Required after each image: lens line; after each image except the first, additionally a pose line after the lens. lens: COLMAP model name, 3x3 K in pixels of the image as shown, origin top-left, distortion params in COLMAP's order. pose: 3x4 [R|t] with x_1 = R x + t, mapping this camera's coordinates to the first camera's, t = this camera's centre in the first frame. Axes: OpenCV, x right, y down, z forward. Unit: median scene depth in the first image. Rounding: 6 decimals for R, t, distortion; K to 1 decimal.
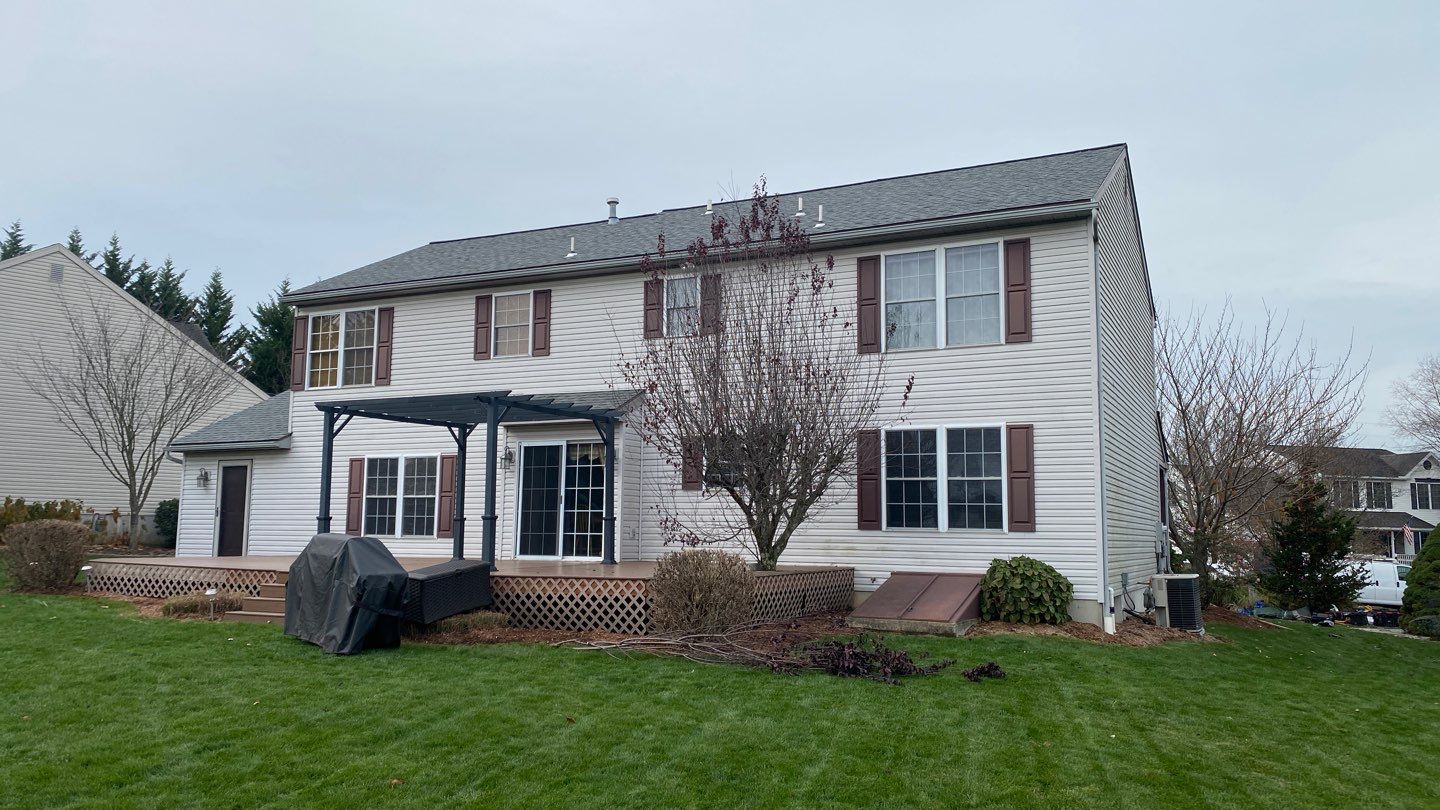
lens RADIAL K [[1093.3, 0, 720.0], [0, 1093.3, 405.0], [0, 0, 1]] dist [0.128571, -0.301936]
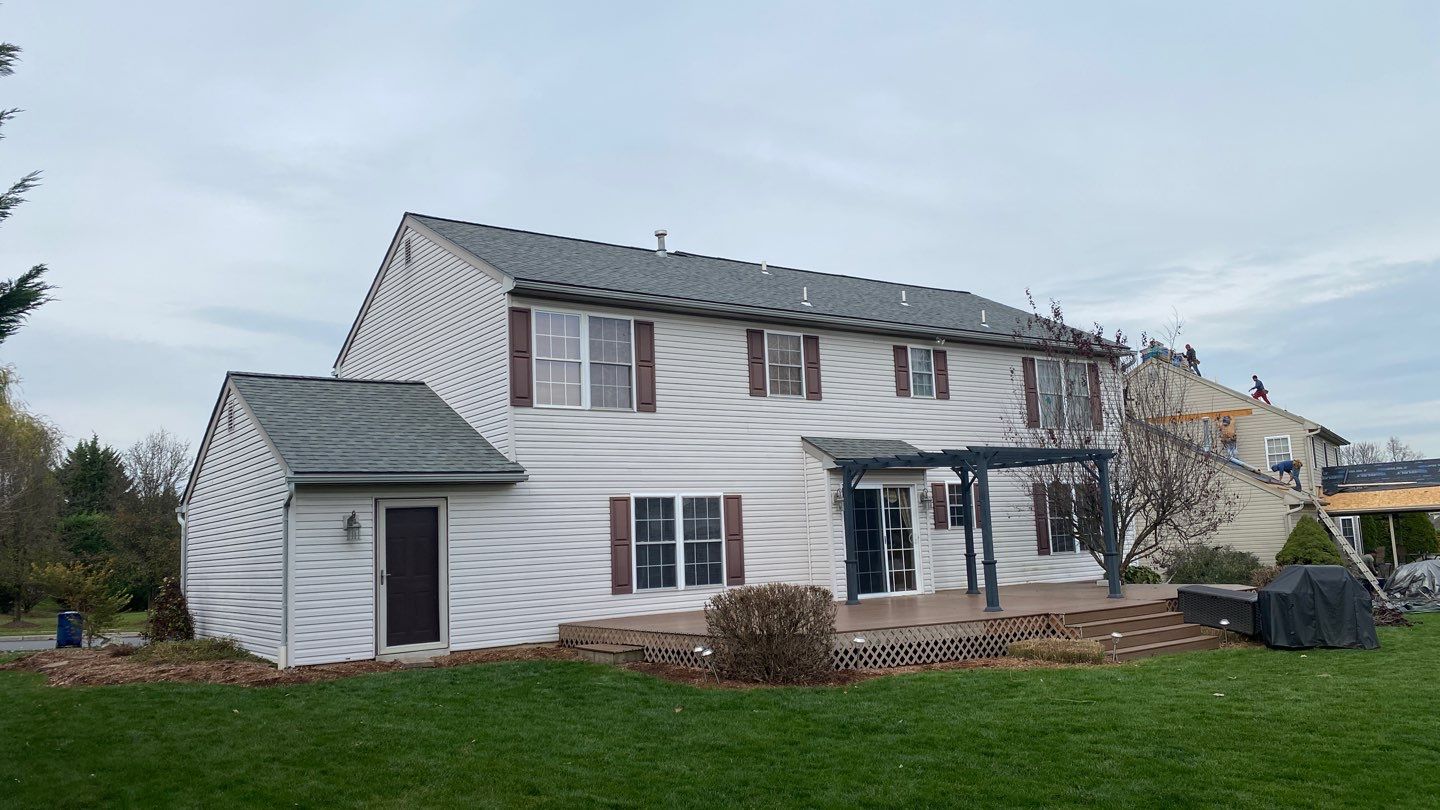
lens RADIAL K [[1091.4, 0, 720.0], [0, 1091.4, 405.0], [0, 0, 1]] dist [0.148153, -0.299810]
pose [[0.464383, 0.087244, 0.881327, -1.059740], [-0.045789, 0.996170, -0.074485, 0.038423], [-0.884450, -0.005765, 0.466600, 0.577756]]
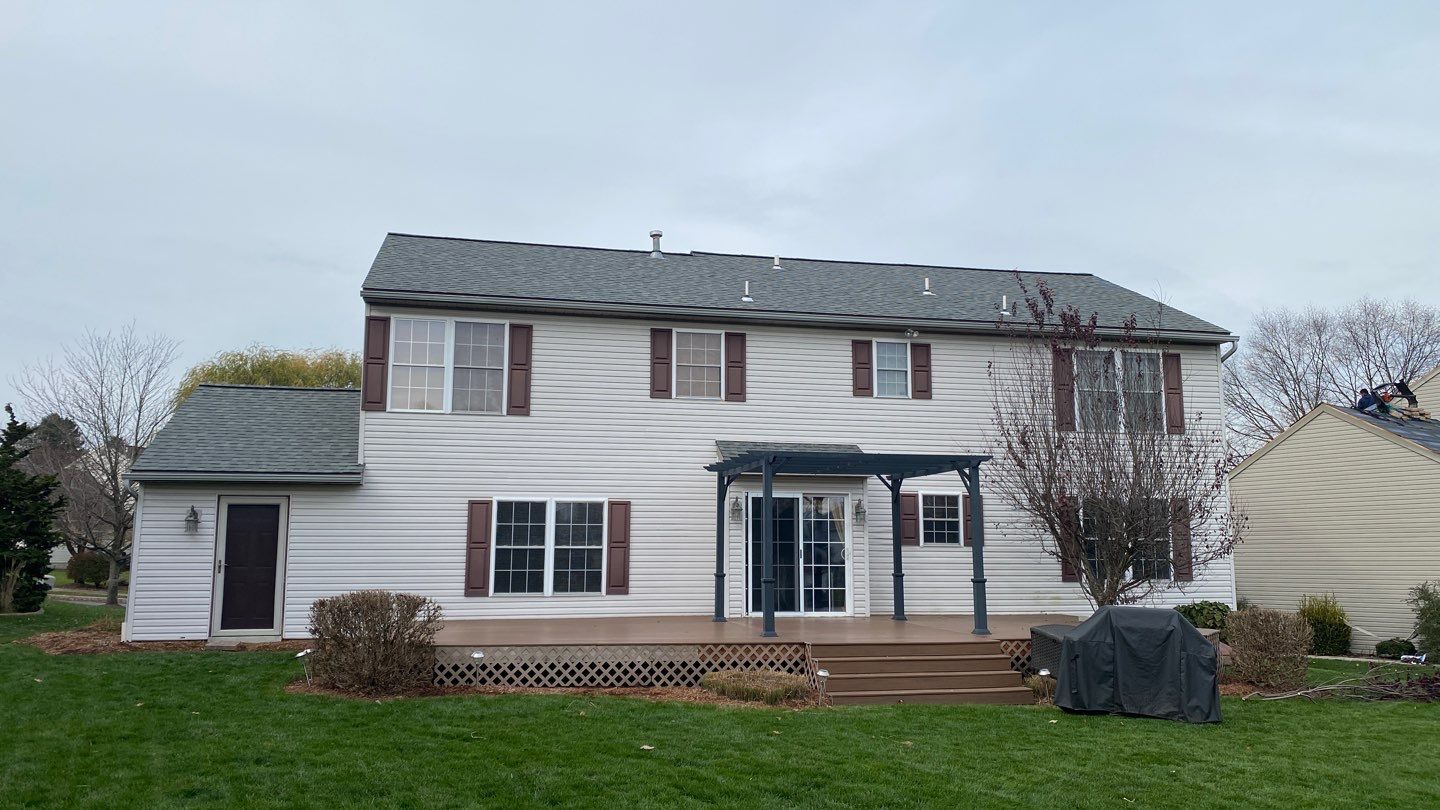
lens RADIAL K [[1093.3, 0, 720.0], [0, 1093.3, 405.0], [0, 0, 1]] dist [0.128571, -0.301936]
pose [[0.774018, 0.085008, 0.627431, -0.742261], [-0.062756, 0.996367, -0.057576, 0.013656], [-0.630046, 0.005190, 0.776541, 0.256671]]
